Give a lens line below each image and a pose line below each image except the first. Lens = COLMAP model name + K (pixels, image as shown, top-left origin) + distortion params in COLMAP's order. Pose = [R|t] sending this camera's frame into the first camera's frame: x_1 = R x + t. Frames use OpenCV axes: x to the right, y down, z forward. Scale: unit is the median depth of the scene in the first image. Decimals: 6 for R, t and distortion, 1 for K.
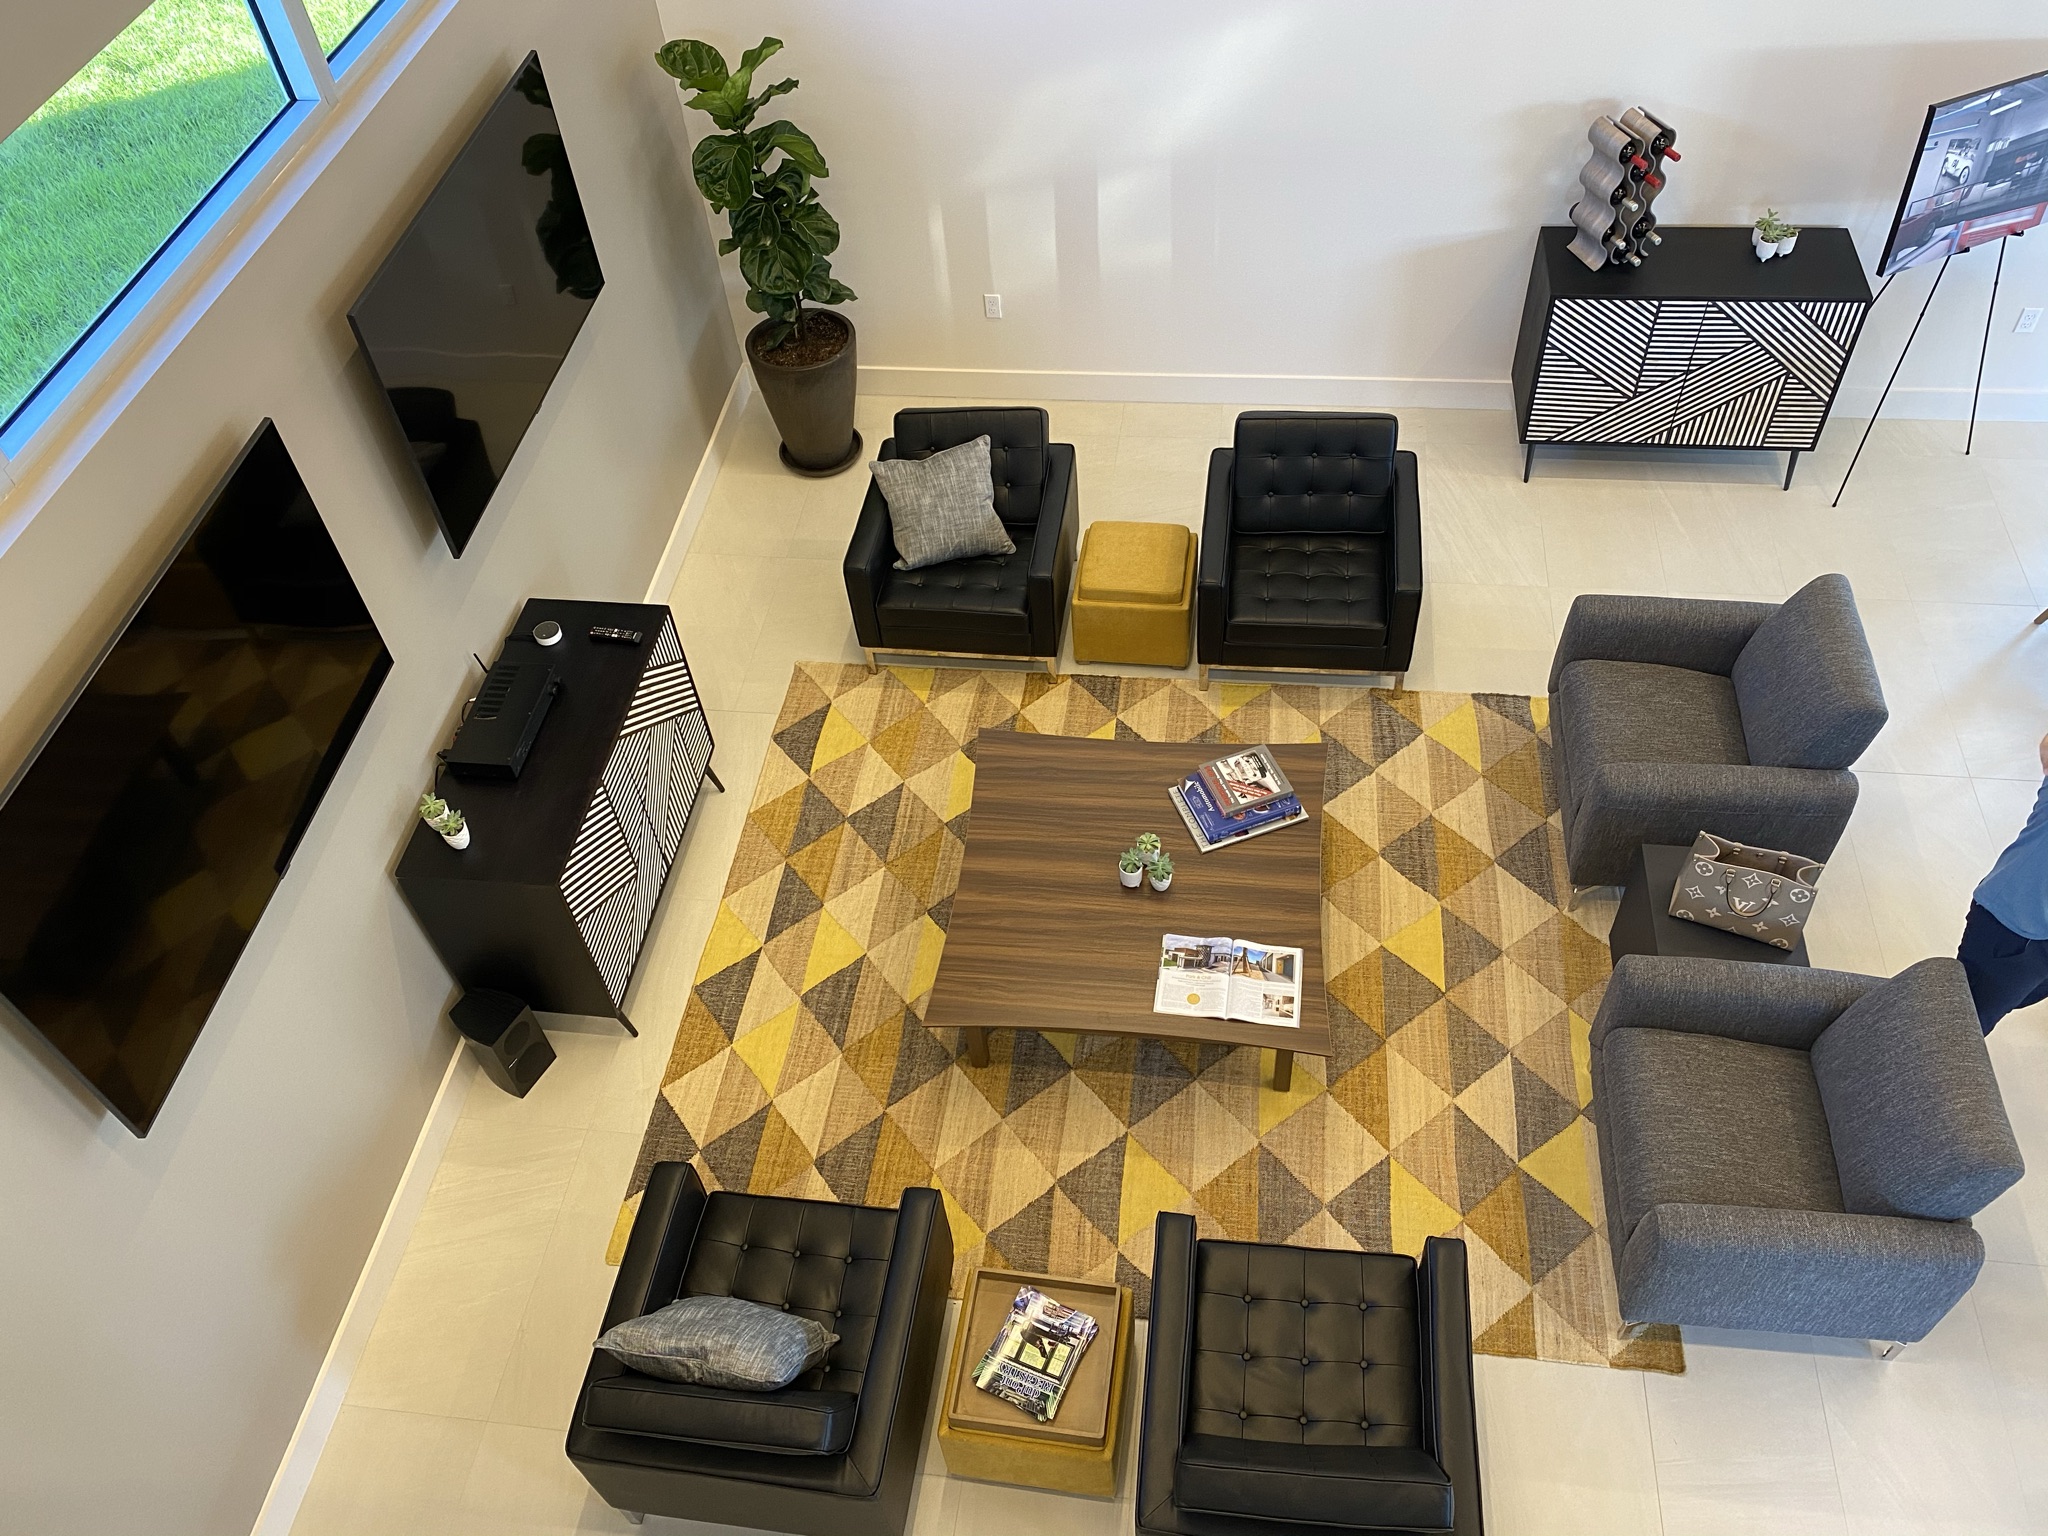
lens RADIAL K [[1583.7, 0, 1031.0], [0, 1583.7, 757.2], [0, 0, 1]] dist [0.045652, -0.040704]
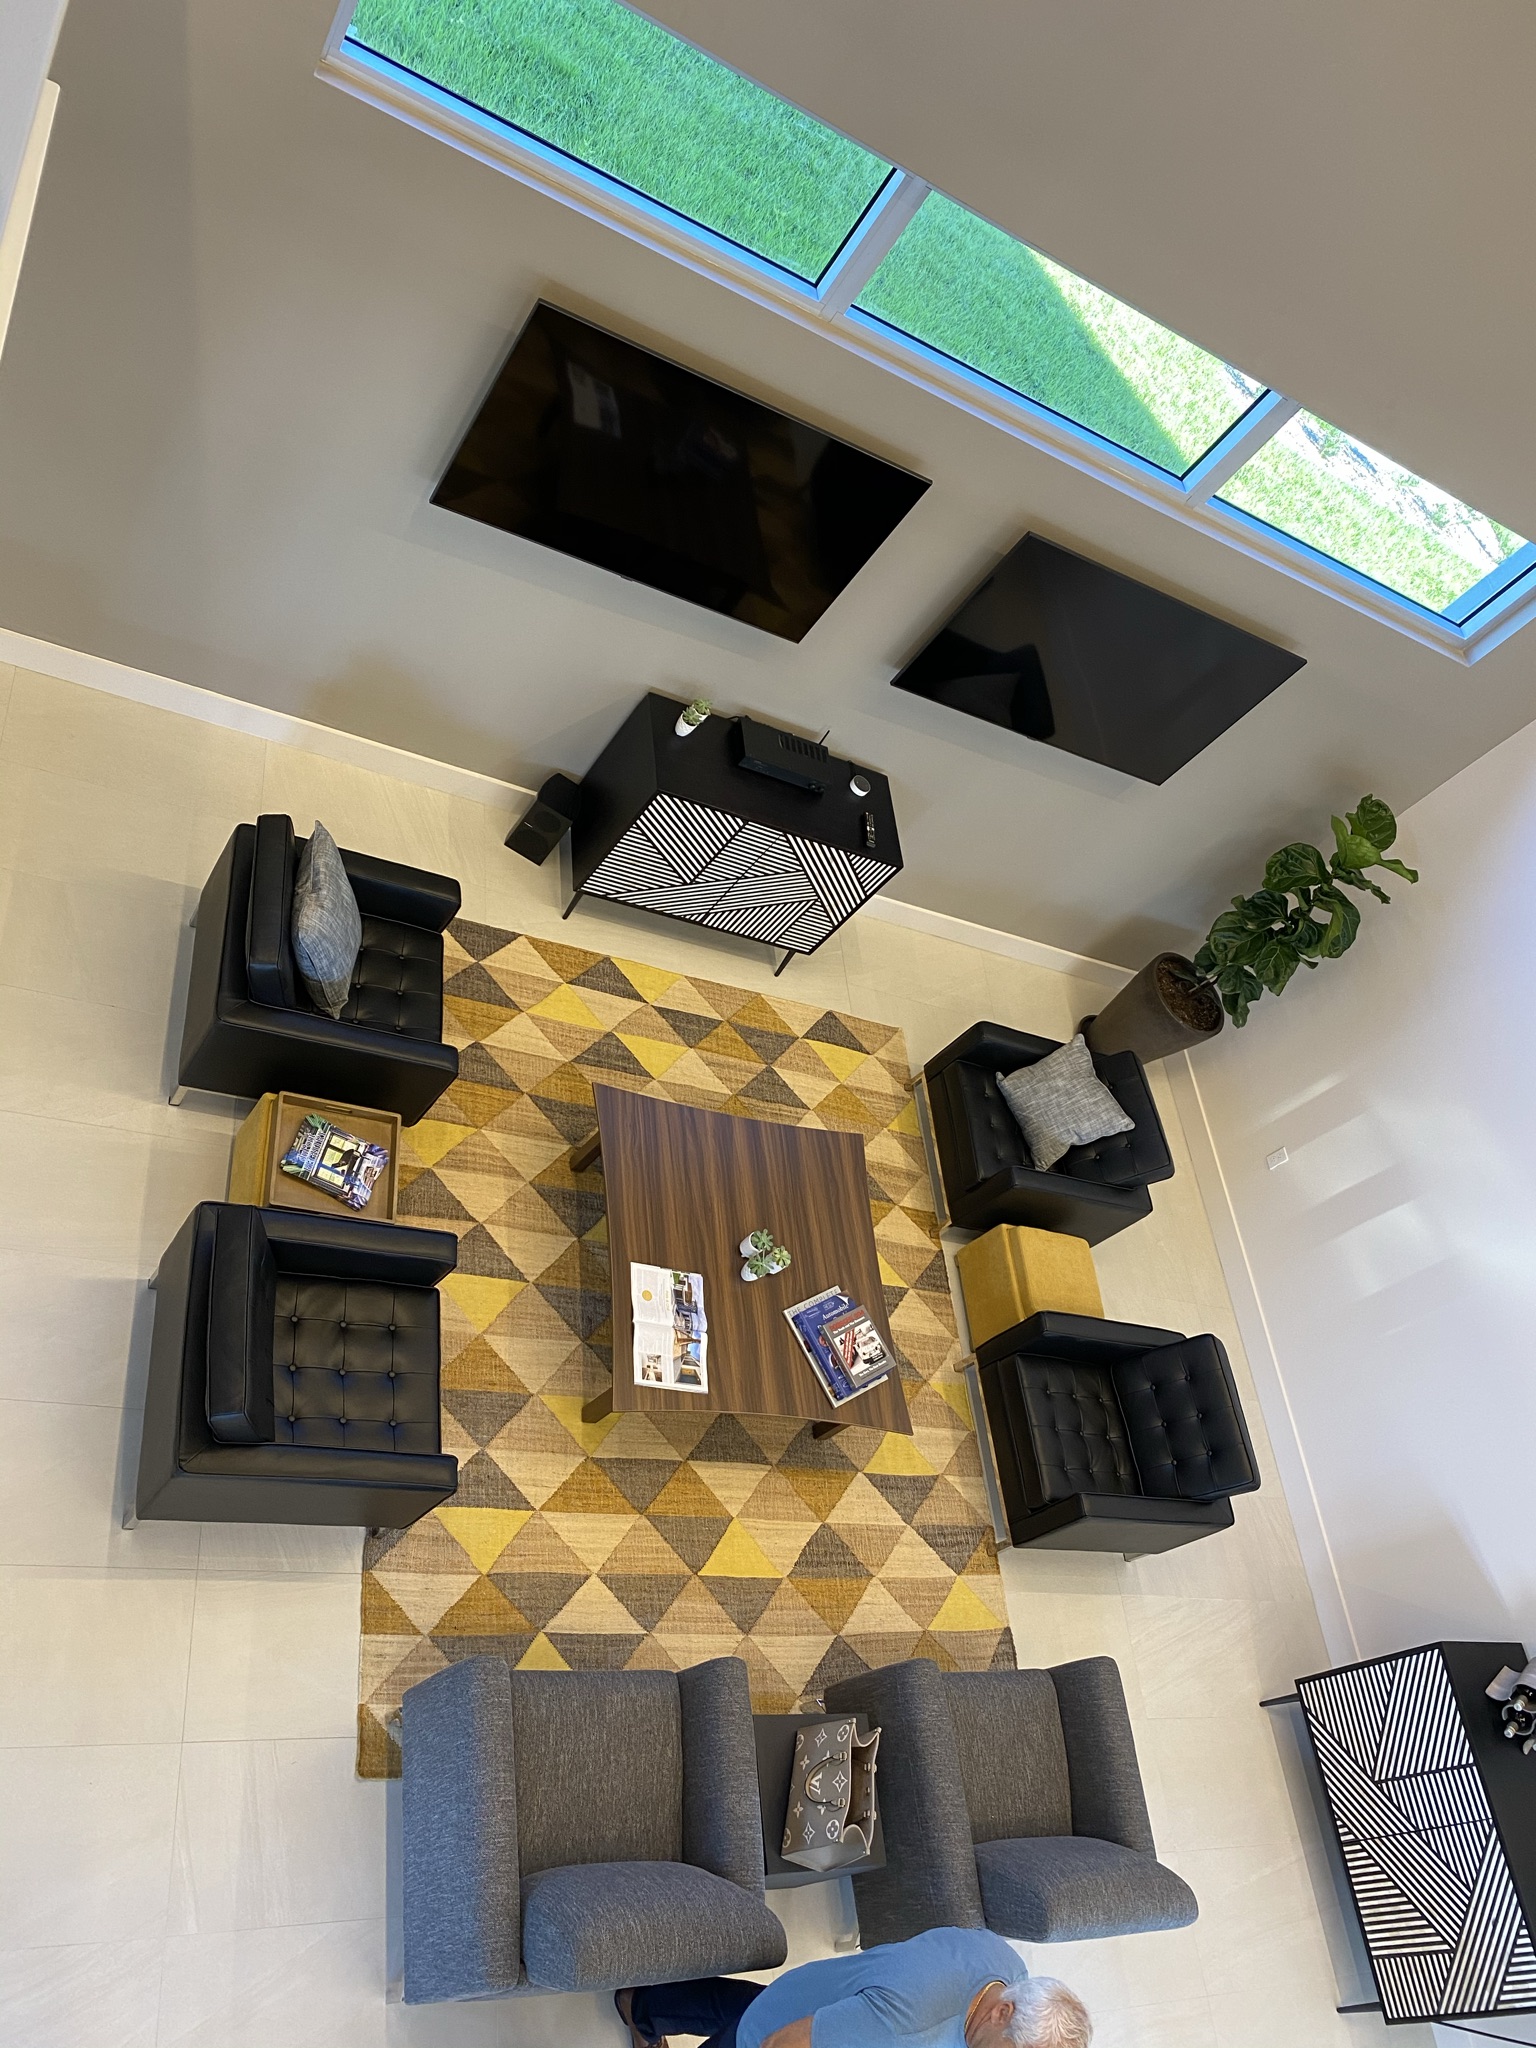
lens RADIAL K [[1547.7, 0, 749.2], [0, 1547.7, 1023.7], [0, 0, 1]] dist [0.030385, -0.035080]
pose [[0.172808, 0.895377, -0.410412, 0.361823], [-0.974606, 0.215686, 0.060186, -0.024575], [0.142409, 0.389589, 0.909912, -0.063723]]
